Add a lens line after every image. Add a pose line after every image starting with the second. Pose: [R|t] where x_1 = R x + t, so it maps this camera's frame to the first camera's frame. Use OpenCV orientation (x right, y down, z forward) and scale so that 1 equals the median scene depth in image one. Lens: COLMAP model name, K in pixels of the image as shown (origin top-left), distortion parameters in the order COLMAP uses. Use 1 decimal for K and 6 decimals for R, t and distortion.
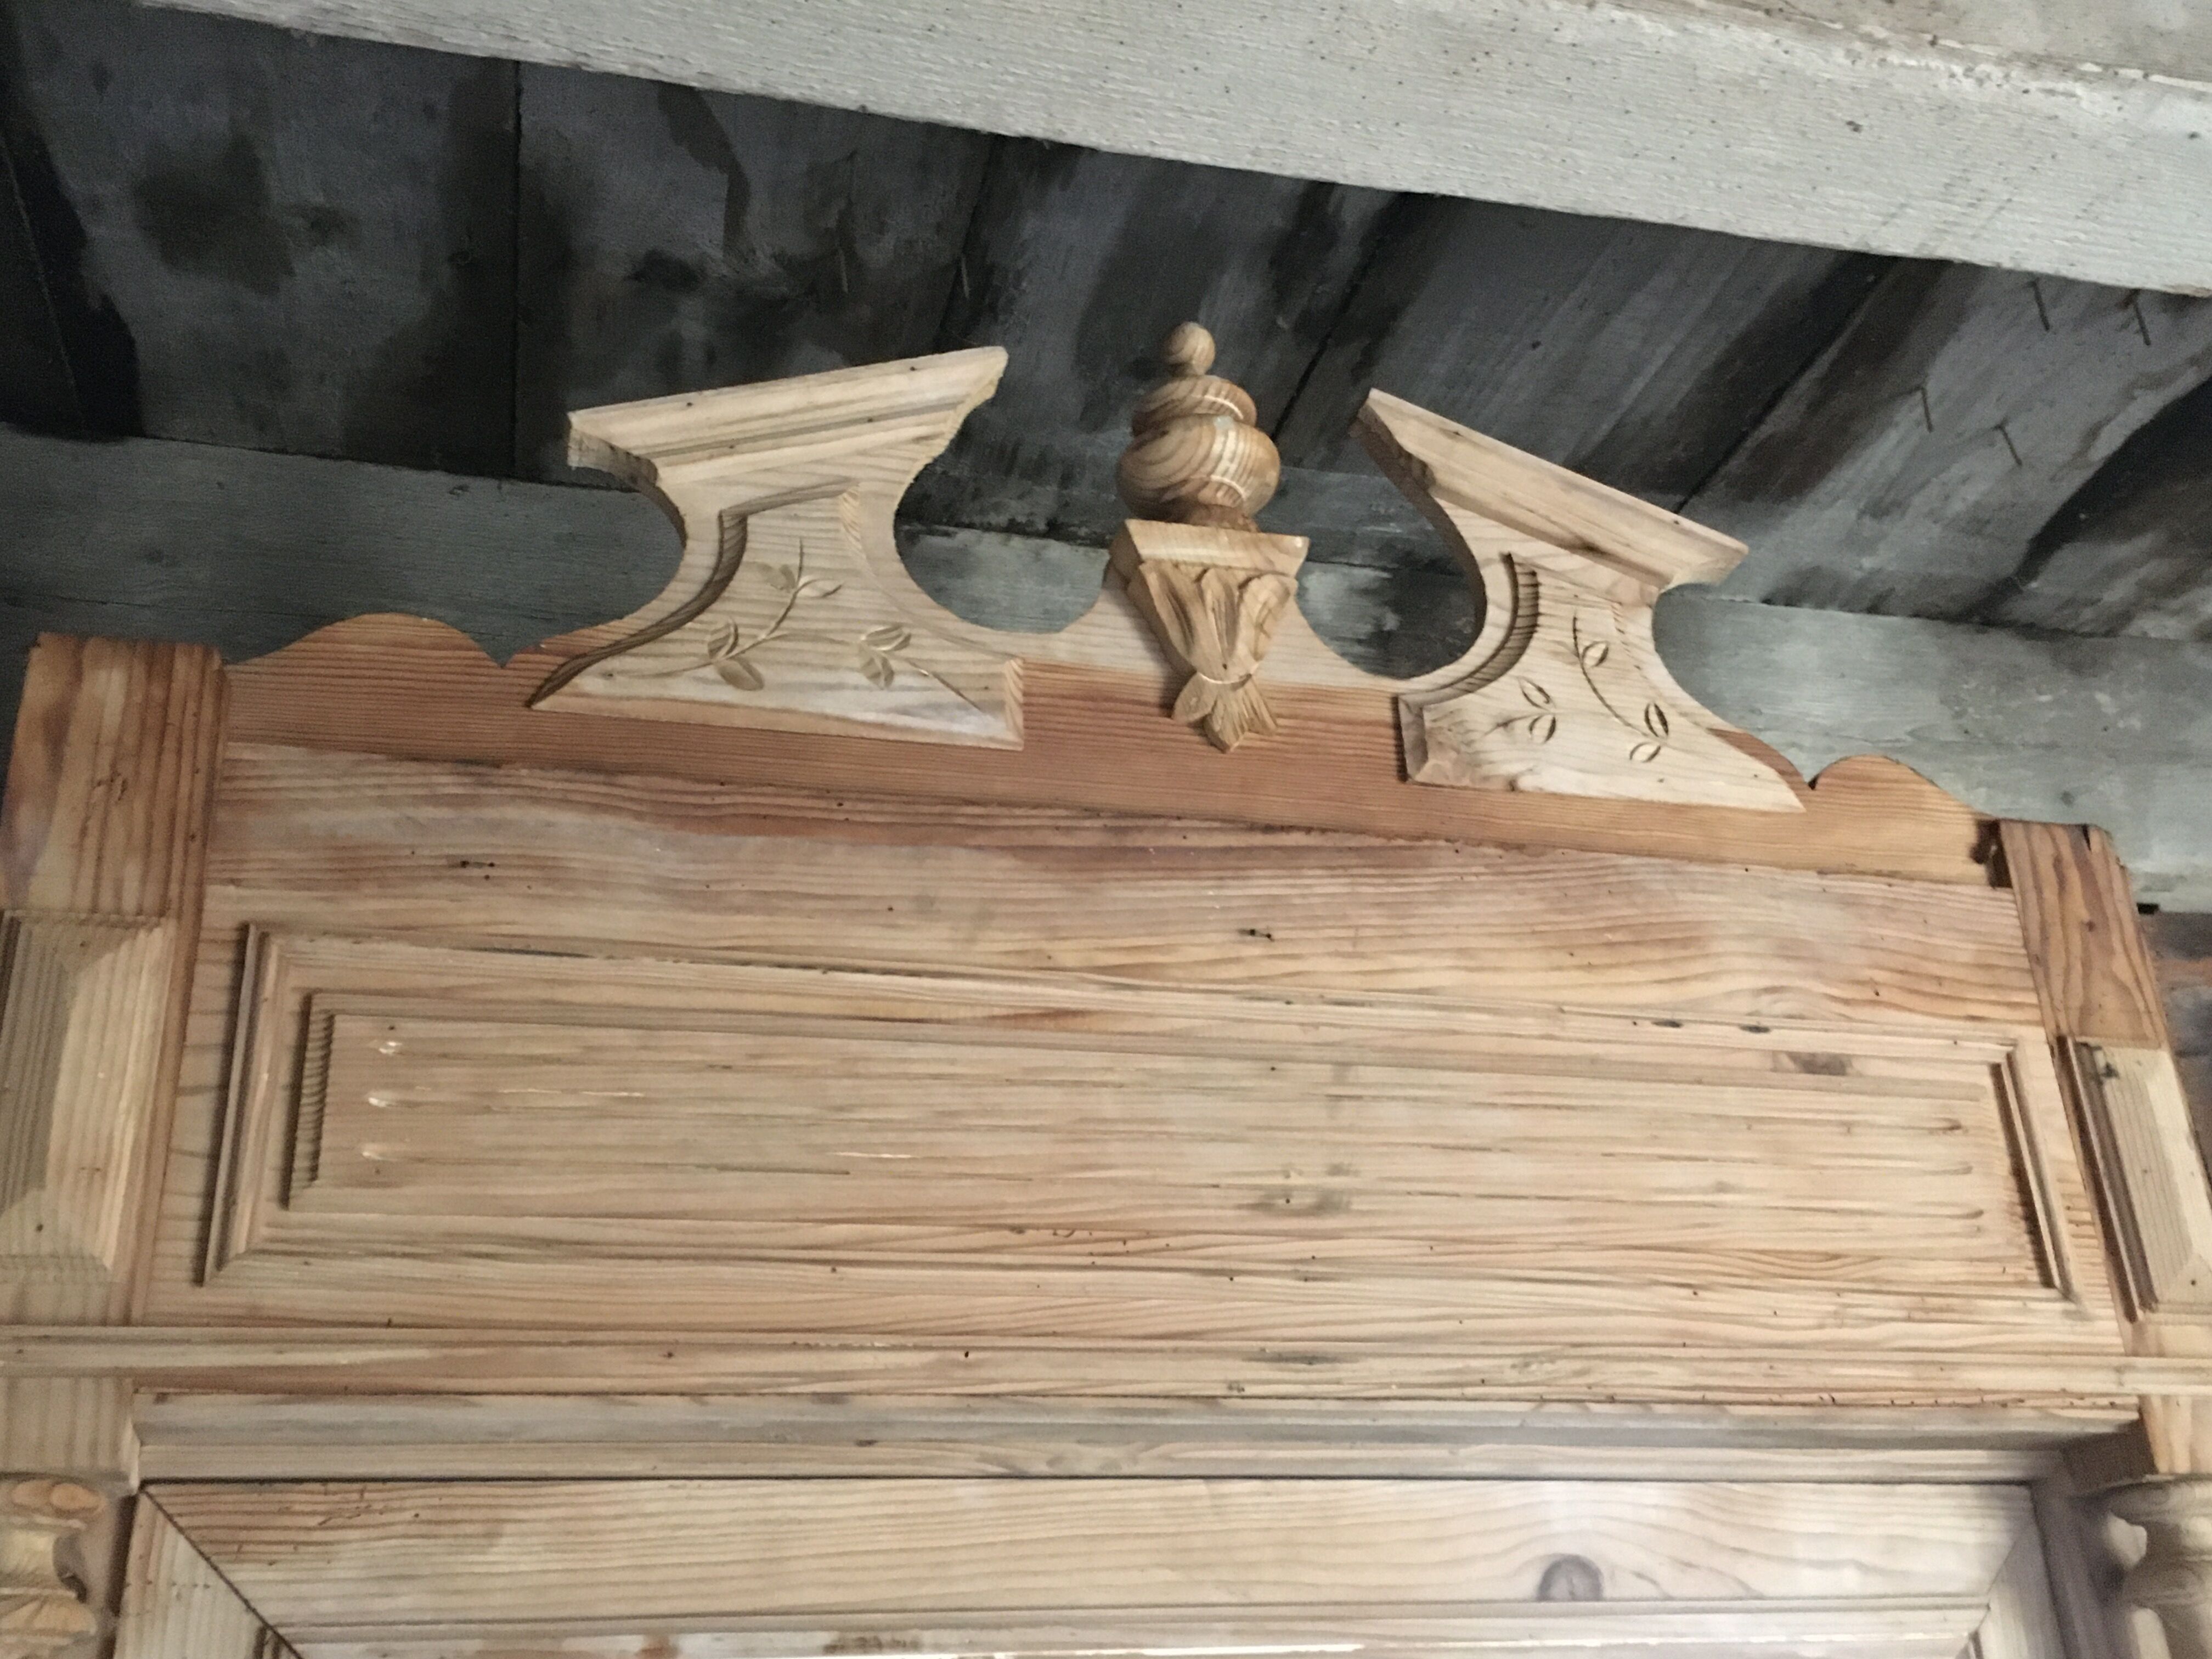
lens RADIAL K [[2183.5, 0, 1117.1], [0, 2183.5, 815.9], [0, 0, 1]] dist [0.043439, 0.000000]
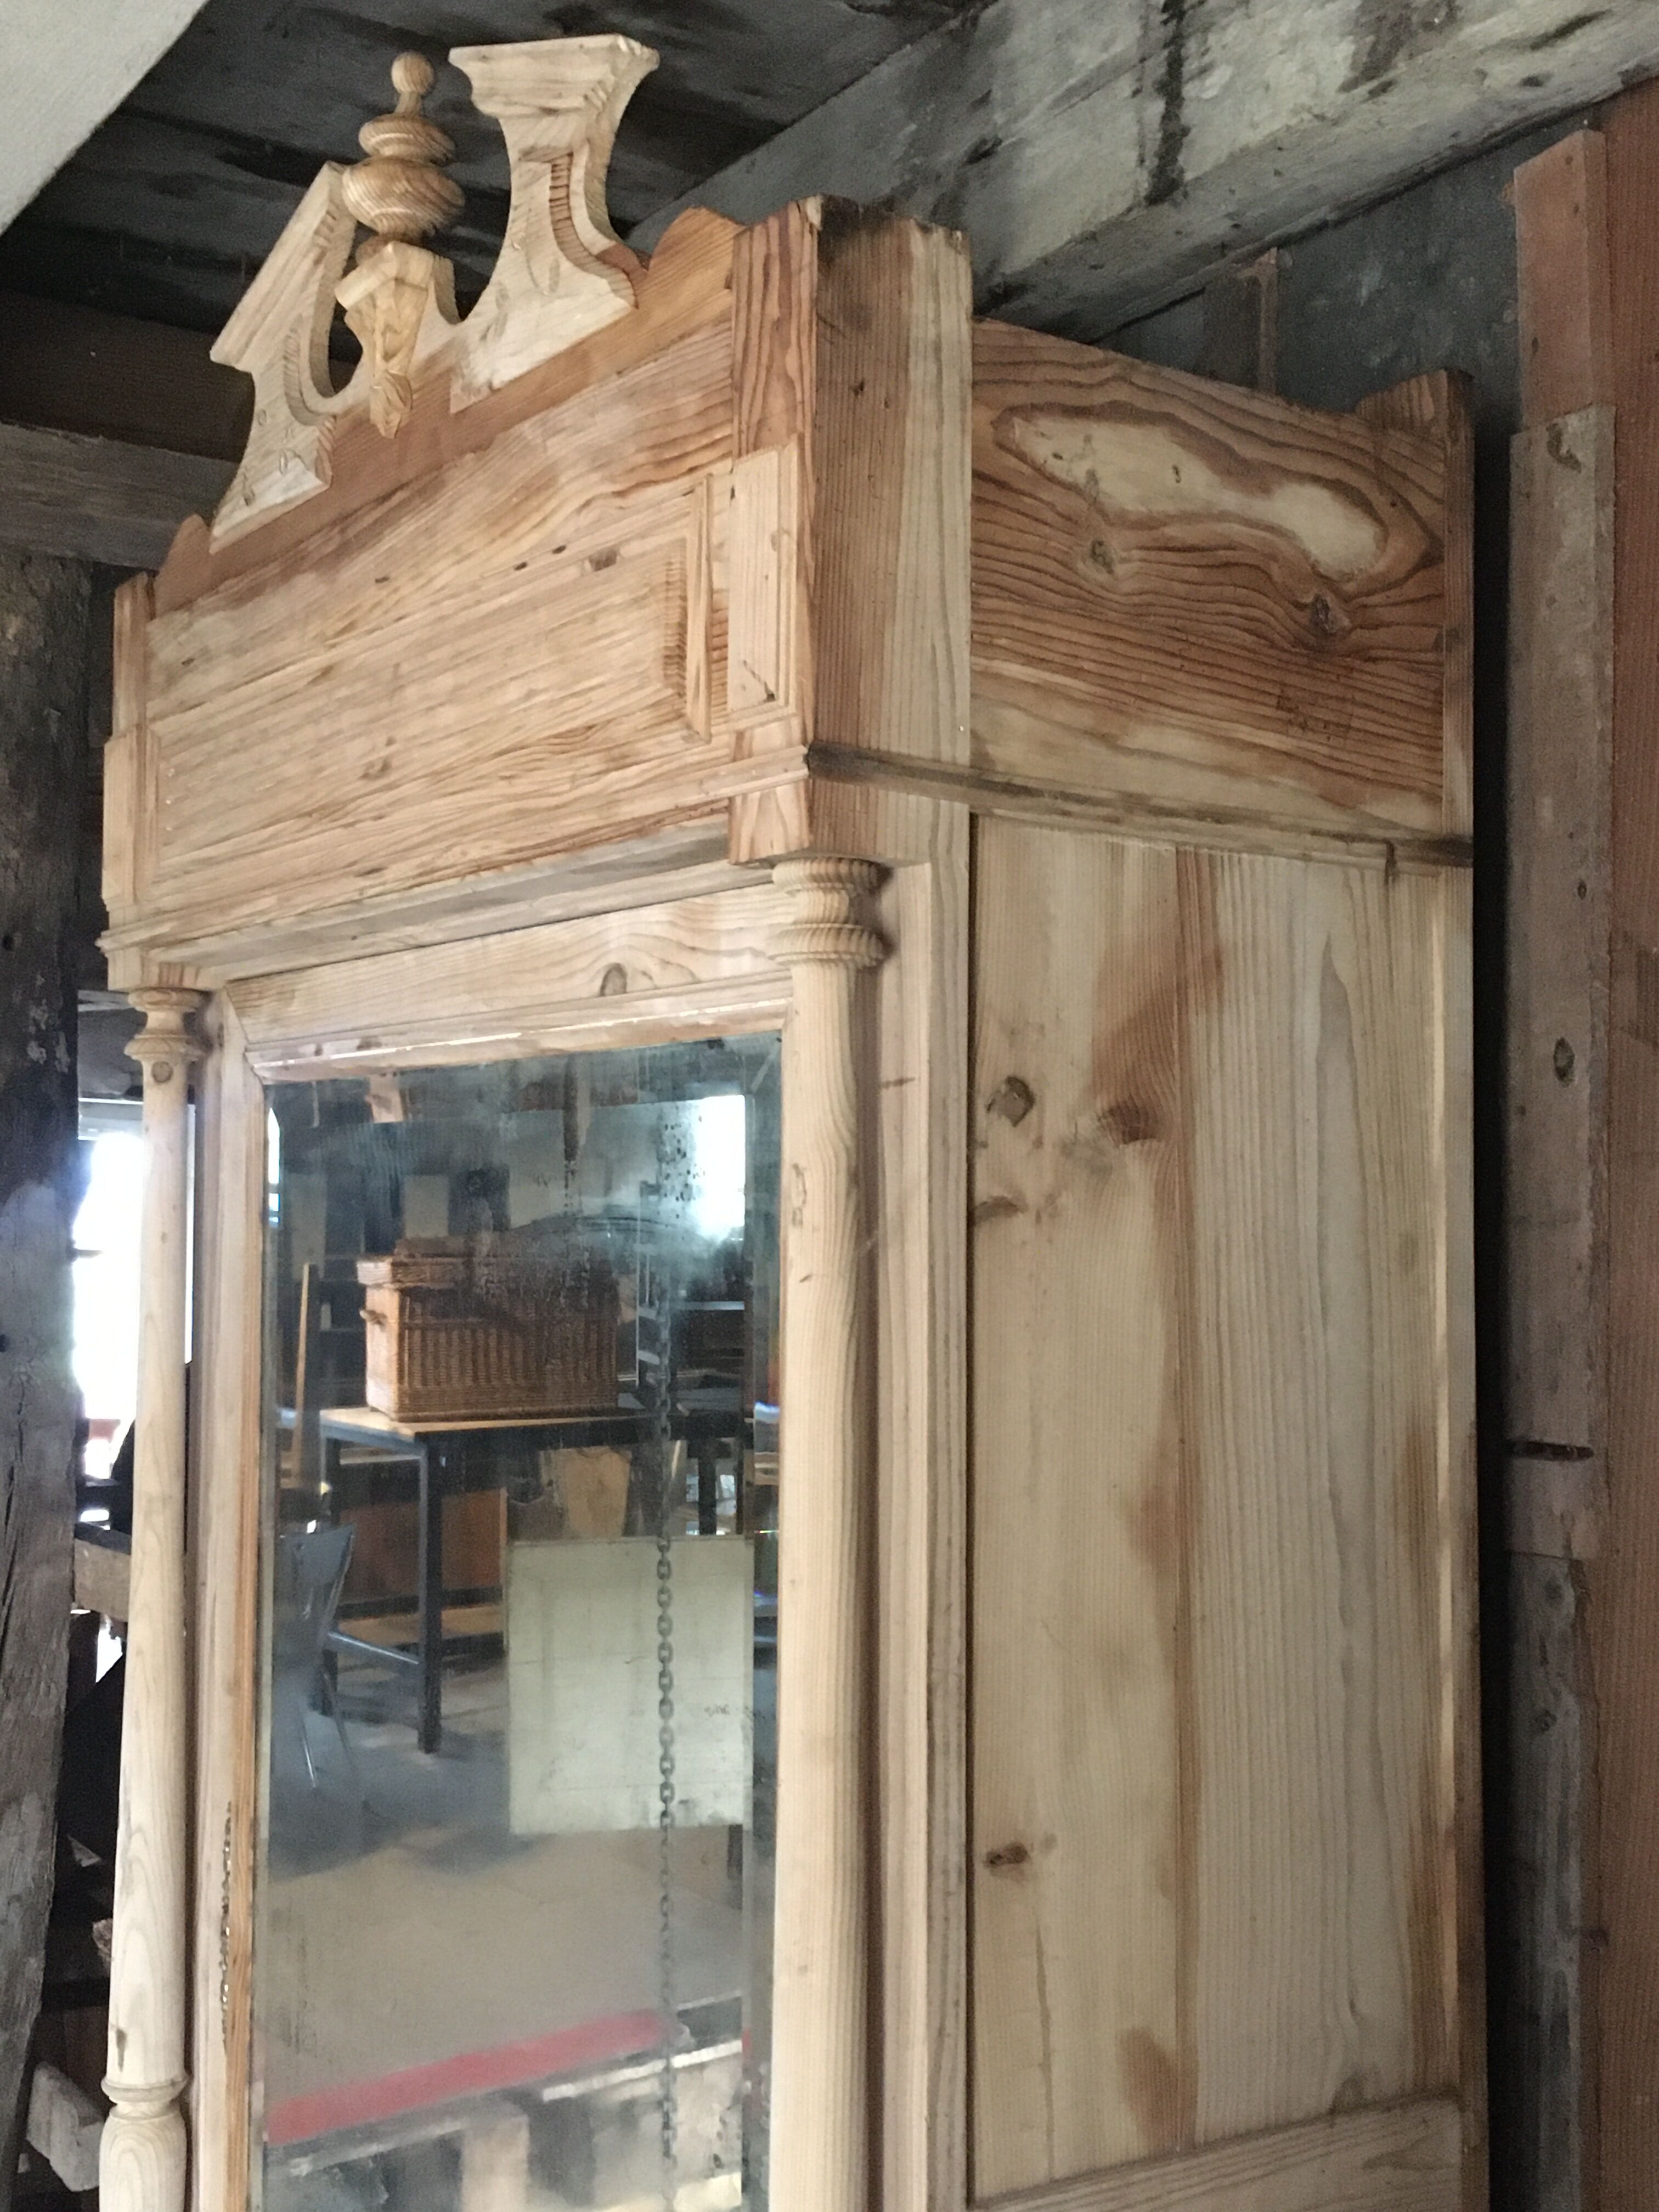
lens RADIAL K [[2616.9, 0, 823.8], [0, 2616.9, 1098.6], [0, 0, 1]] dist [0.056027, 0.000000]
pose [[0.313000, -0.005090, -0.949739, 1.739340], [0.379451, 0.917379, 0.120137, 0.260823], [0.870660, -0.397982, 0.289071, 0.596957]]
